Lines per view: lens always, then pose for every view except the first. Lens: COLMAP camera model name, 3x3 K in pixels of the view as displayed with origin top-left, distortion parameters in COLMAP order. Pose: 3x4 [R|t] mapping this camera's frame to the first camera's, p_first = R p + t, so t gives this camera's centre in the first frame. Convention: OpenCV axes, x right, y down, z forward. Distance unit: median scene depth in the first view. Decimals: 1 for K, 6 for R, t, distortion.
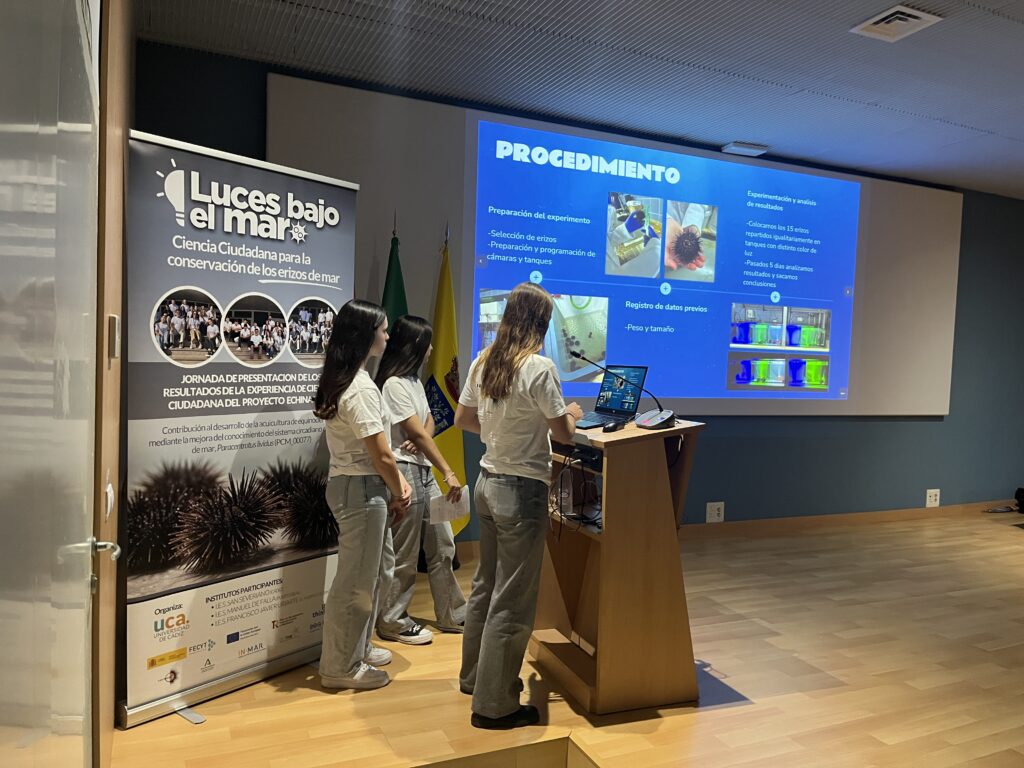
lens RADIAL K [[778.8, 0, 505.9], [0, 778.8, 385.7], [0, 0, 1]] dist [0.050470, -0.081947]
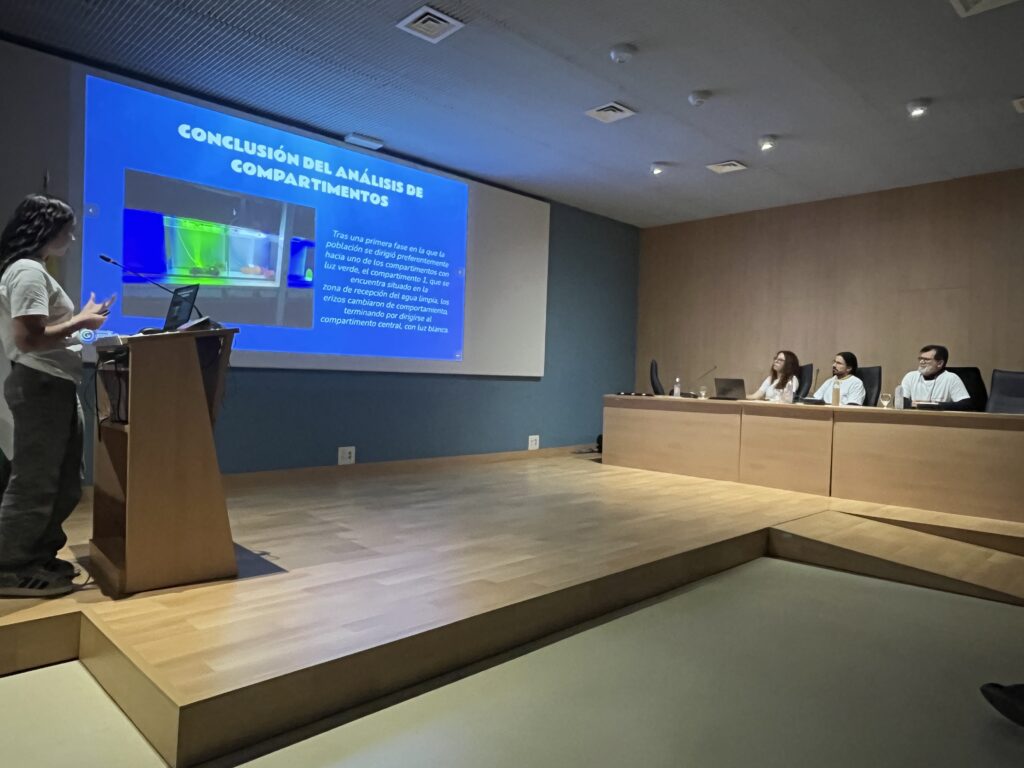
lens RADIAL K [[689.9, 0, 508.0], [0, 689.9, 386.7], [0, 0, 1]] dist [-0.002875, -0.000826]
pose [[0.936387, -0.010924, 0.350798, 0.266174], [0.015792, 0.999815, -0.011020, 0.148827], [-0.350613, 0.015859, 0.936386, -0.065616]]
